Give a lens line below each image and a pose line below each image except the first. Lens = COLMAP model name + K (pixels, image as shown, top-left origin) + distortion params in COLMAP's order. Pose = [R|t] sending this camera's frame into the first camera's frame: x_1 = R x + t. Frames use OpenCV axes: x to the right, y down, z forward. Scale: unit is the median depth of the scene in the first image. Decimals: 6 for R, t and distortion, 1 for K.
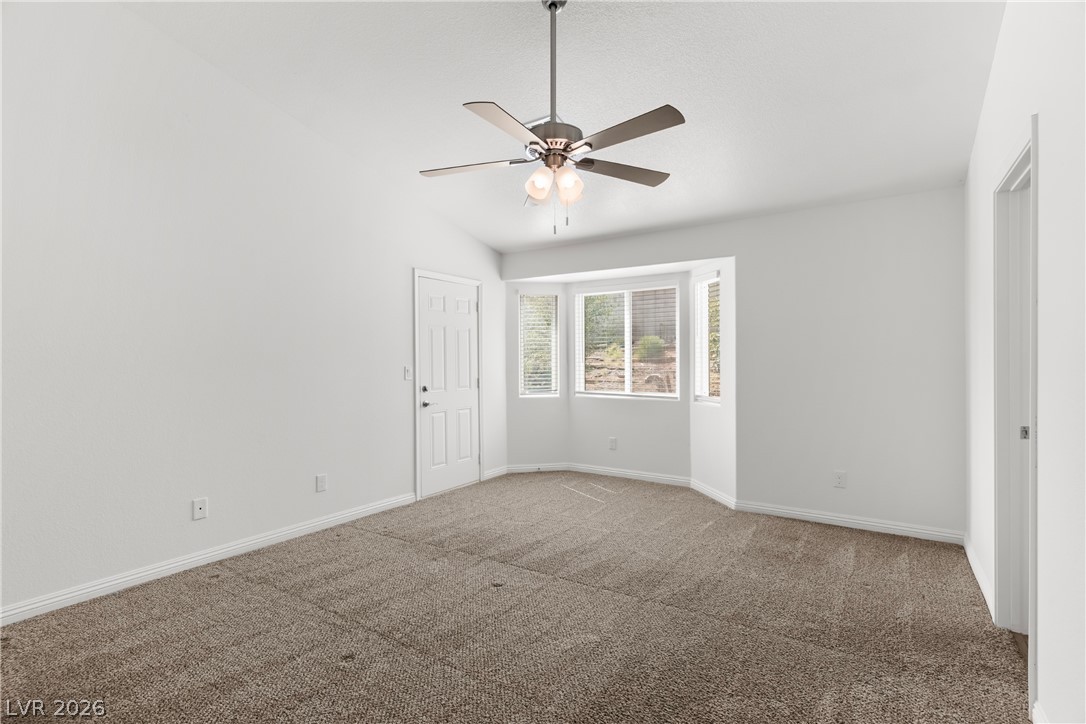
lens RADIAL K [[511.3, 0, 546.6], [0, 511.3, 361.0], [0, 0, 1]] dist [0.000359, -0.000376]
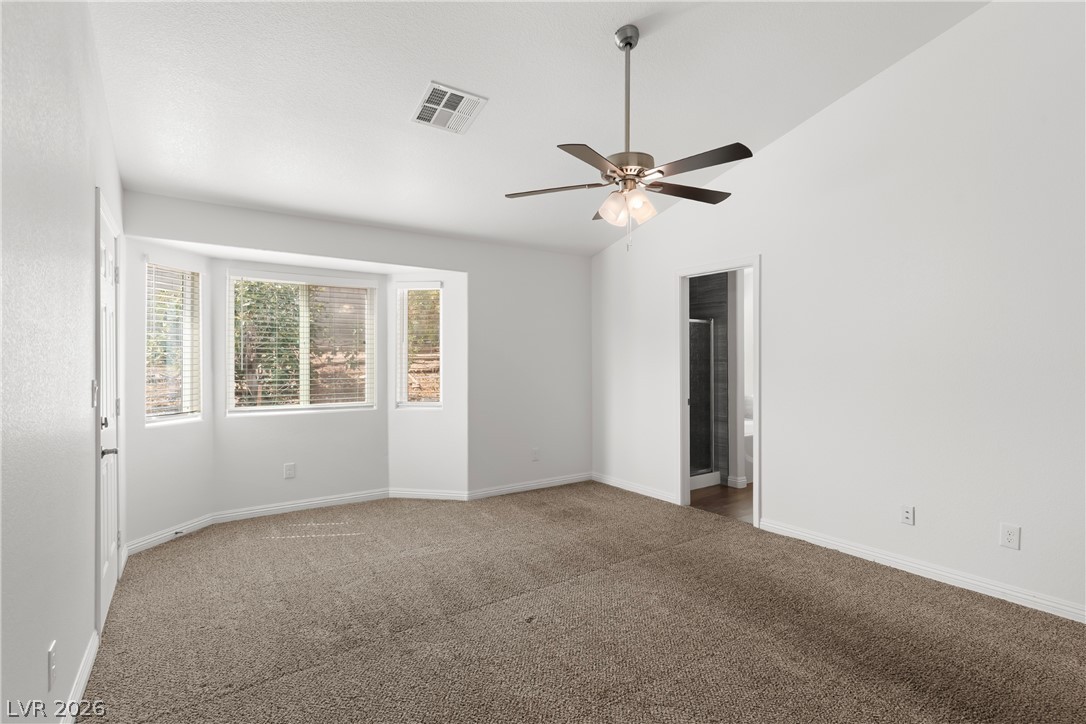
lens RADIAL K [[511.3, 0, 548.9], [0, 511.3, 362.2], [0, 0, 1]] dist [0.000359, -0.000376]
pose [[0.372327, 0.005530, 0.928085, -0.550409], [0.006070, 0.999946, -0.008394, 0.000449], [-0.928082, 0.008758, 0.372274, 0.387448]]
